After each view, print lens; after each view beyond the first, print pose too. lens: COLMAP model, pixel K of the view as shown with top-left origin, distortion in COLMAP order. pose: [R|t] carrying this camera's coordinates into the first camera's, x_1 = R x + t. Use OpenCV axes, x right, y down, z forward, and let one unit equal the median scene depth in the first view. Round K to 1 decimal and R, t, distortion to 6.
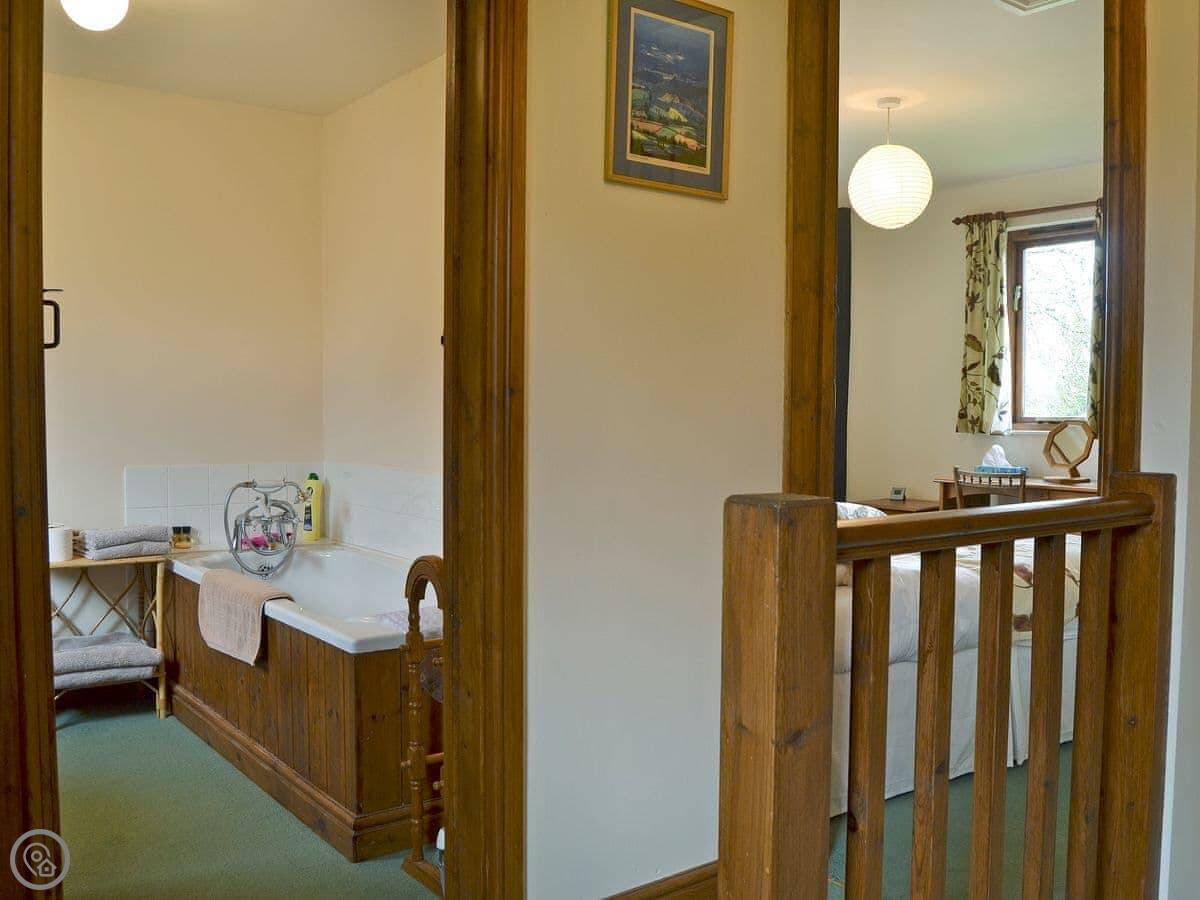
lens RADIAL K [[1088.4, 0, 600.0], [0, 1088.4, 450.0], [0, 0, 1]] dist [-0.080409, 0.006693]
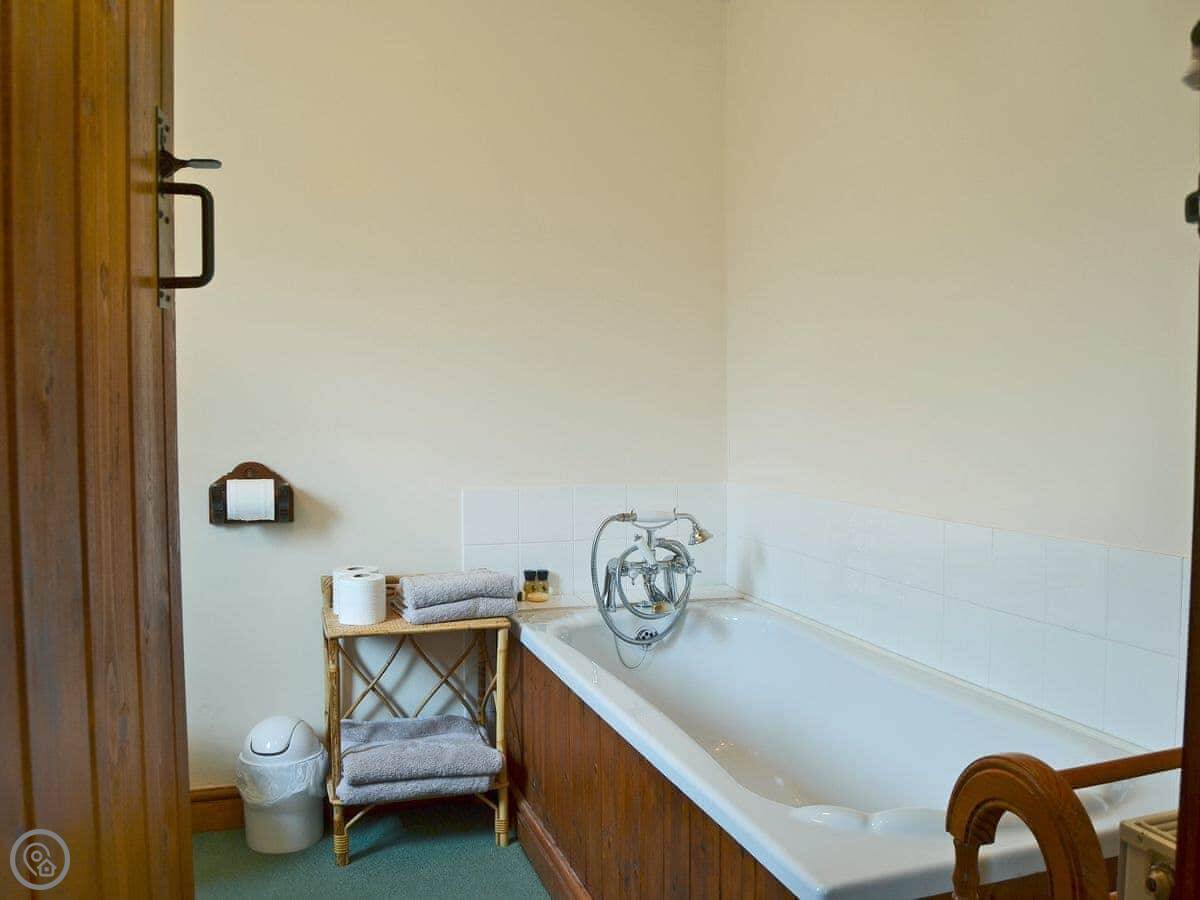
lens RADIAL K [[1088.4, 0, 600.0], [0, 1088.4, 450.0], [0, 0, 1]] dist [-0.080409, 0.006693]
pose [[0.941459, 0.007451, -0.337044, -0.107393], [-0.005474, 0.999962, 0.006815, -0.016927], [0.337082, -0.004572, 0.941464, 0.342297]]
